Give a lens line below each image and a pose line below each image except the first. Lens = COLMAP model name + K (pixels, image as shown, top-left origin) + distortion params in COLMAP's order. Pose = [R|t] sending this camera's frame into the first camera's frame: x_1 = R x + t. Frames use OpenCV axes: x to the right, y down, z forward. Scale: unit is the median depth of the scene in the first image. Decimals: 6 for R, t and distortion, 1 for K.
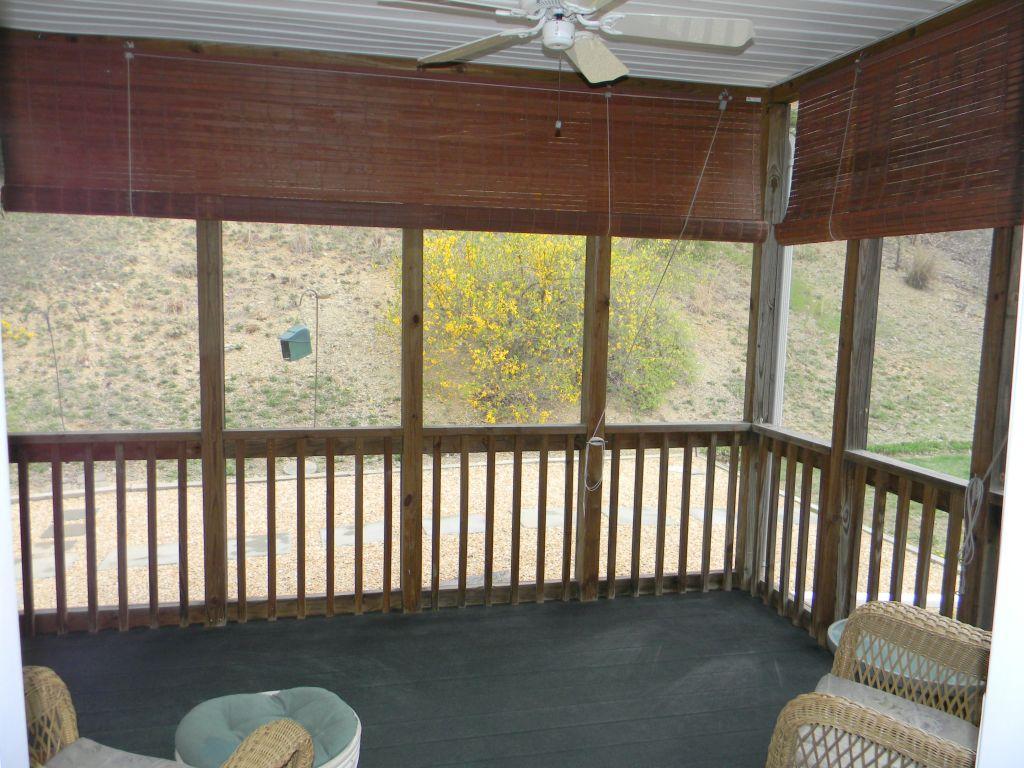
lens RADIAL K [[830.2, 0, 511.9], [0, 830.2, 385.1], [0, 0, 1]] dist [0.009547, -0.016948]
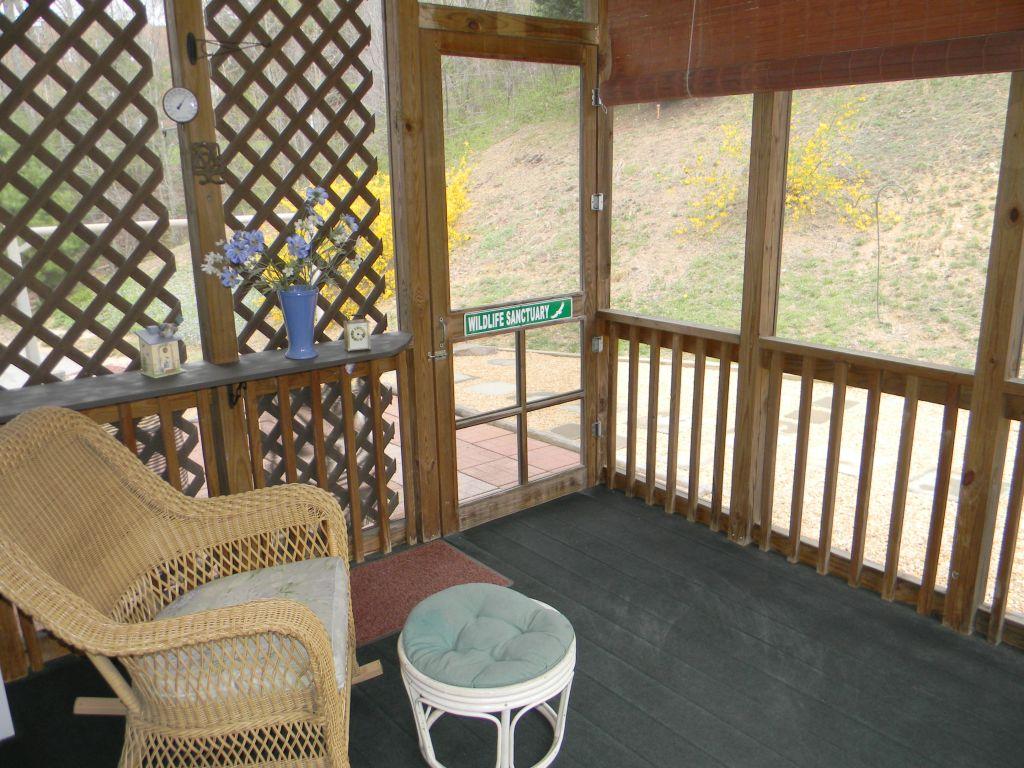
lens RADIAL K [[830.2, 0, 510.4], [0, 830.2, 384.8], [0, 0, 1]] dist [0.009547, -0.016948]
pose [[0.413490, 0.208133, -0.886401, 0.144335], [-0.081931, 0.978079, 0.191440, -0.018733], [0.906815, -0.006535, 0.421478, 0.156071]]
